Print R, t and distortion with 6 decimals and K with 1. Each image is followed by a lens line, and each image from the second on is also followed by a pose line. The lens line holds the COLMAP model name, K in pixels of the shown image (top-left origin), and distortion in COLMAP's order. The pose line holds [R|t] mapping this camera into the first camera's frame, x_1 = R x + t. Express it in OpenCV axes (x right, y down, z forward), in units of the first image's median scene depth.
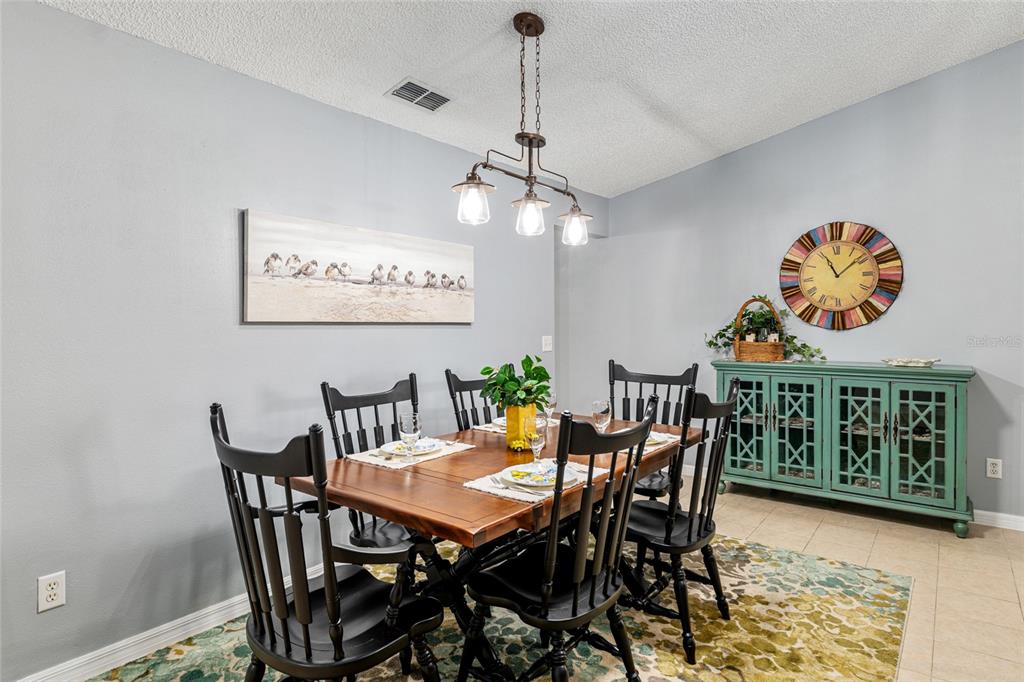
lens RADIAL K [[543.9, 0, 506.6], [0, 543.9, 337.4], [0, 0, 1]] dist [0.003601, -0.001641]
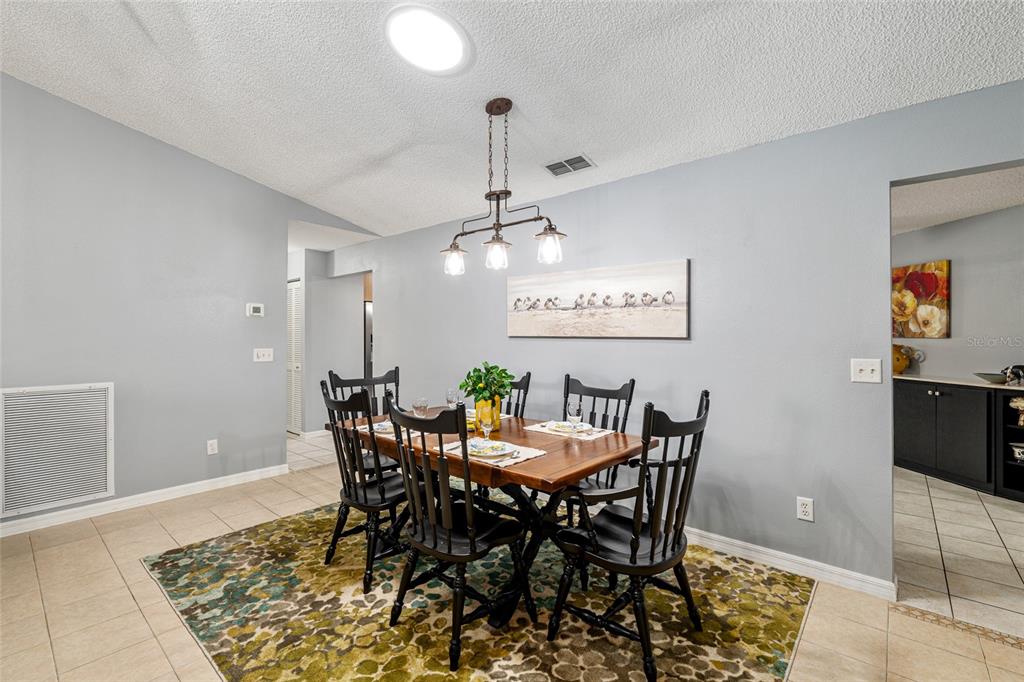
lens RADIAL K [[450.3, 0, 511.1], [0, 450.3, 335.3], [0, 0, 1]] dist [-0.001640, -0.000588]
pose [[-0.039863, -0.001143, -0.999204, 0.914875], [-0.033400, 0.999442, 0.000189, -0.026775], [0.998647, 0.033381, -0.039879, 0.893200]]
